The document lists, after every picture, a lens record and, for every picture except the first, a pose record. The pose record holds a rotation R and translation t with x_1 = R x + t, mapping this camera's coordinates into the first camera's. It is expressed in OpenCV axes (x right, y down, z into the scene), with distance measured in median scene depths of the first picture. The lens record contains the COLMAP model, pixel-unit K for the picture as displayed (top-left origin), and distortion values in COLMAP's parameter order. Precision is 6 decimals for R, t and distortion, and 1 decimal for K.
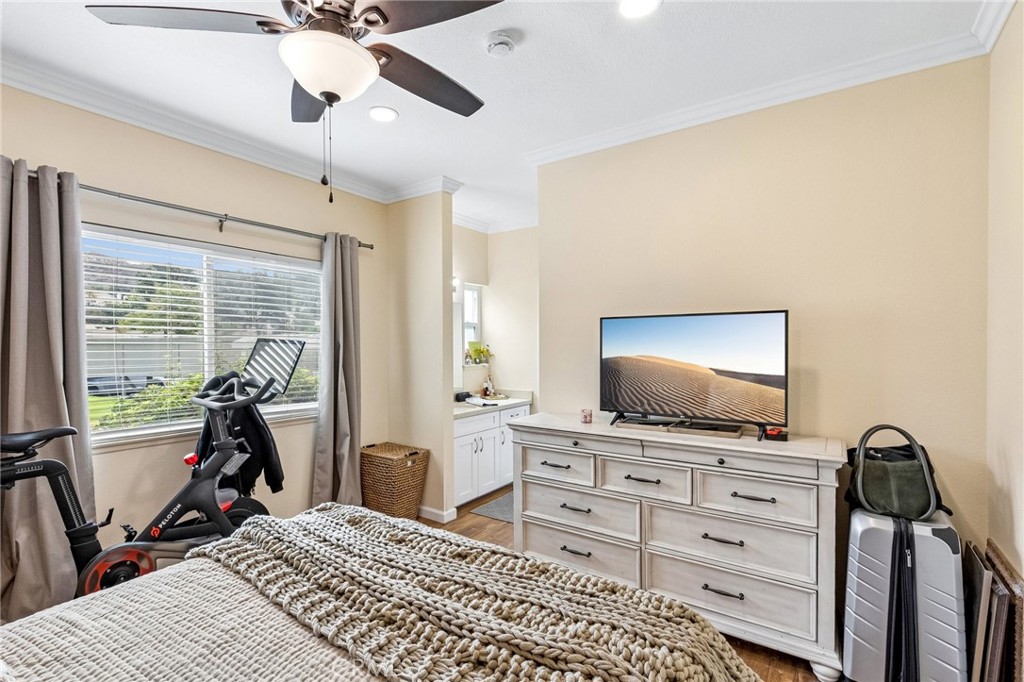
lens RADIAL K [[470.7, 0, 503.8], [0, 470.7, 347.8], [0, 0, 1]] dist [0.000665, -0.000048]
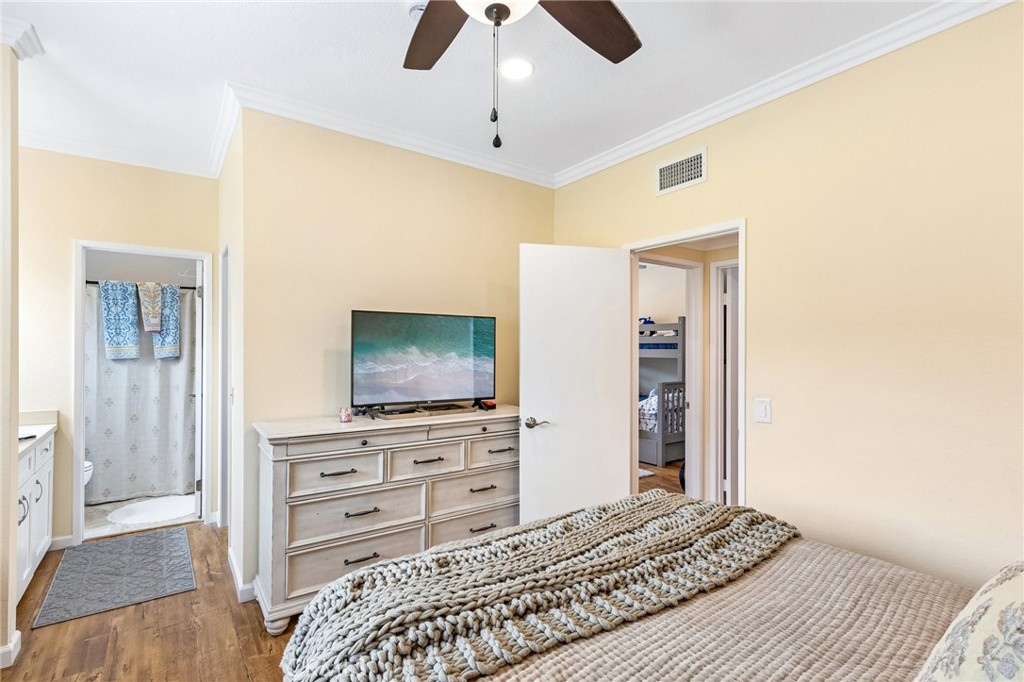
lens RADIAL K [[476.8, 0, 493.3], [0, 476.8, 348.4], [0, 0, 1]] dist [0.008628, -0.002930]
pose [[0.350375, 0.005404, 0.936594, -0.604128], [-0.003015, 0.999985, -0.004642, 0.017108], [-0.936605, -0.001198, 0.350386, 0.395841]]
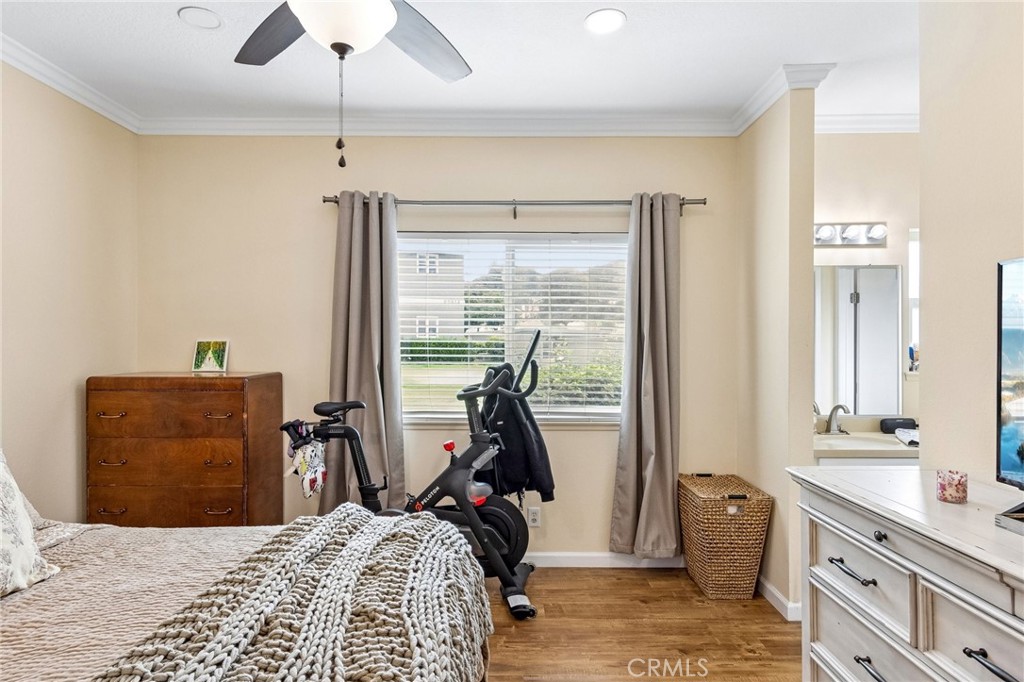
lens RADIAL K [[571.0, 0, 508.0], [0, 571.0, 345.4], [0, 0, 1]] dist [0.007469, -0.001028]
pose [[0.572685, 0.003935, -0.819766, 0.377995], [-0.007345, 0.999973, -0.000331, 0.015010], [0.819742, 0.006210, 0.572699, 0.343952]]
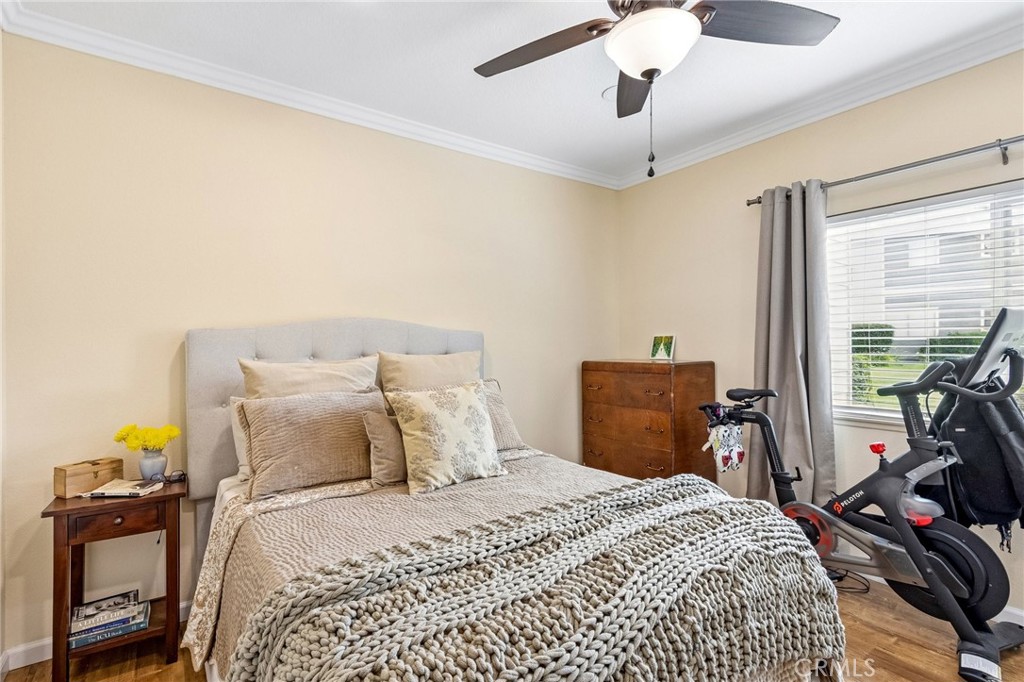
lens RADIAL K [[476.8, 0, 502.9], [0, 476.8, 345.3], [0, 0, 1]] dist [0.008628, -0.002930]
pose [[-0.347853, 0.004739, -0.937537, 0.389790], [0.006512, 0.999975, 0.002638, 0.029844], [0.937526, -0.005187, -0.347875, 0.571117]]
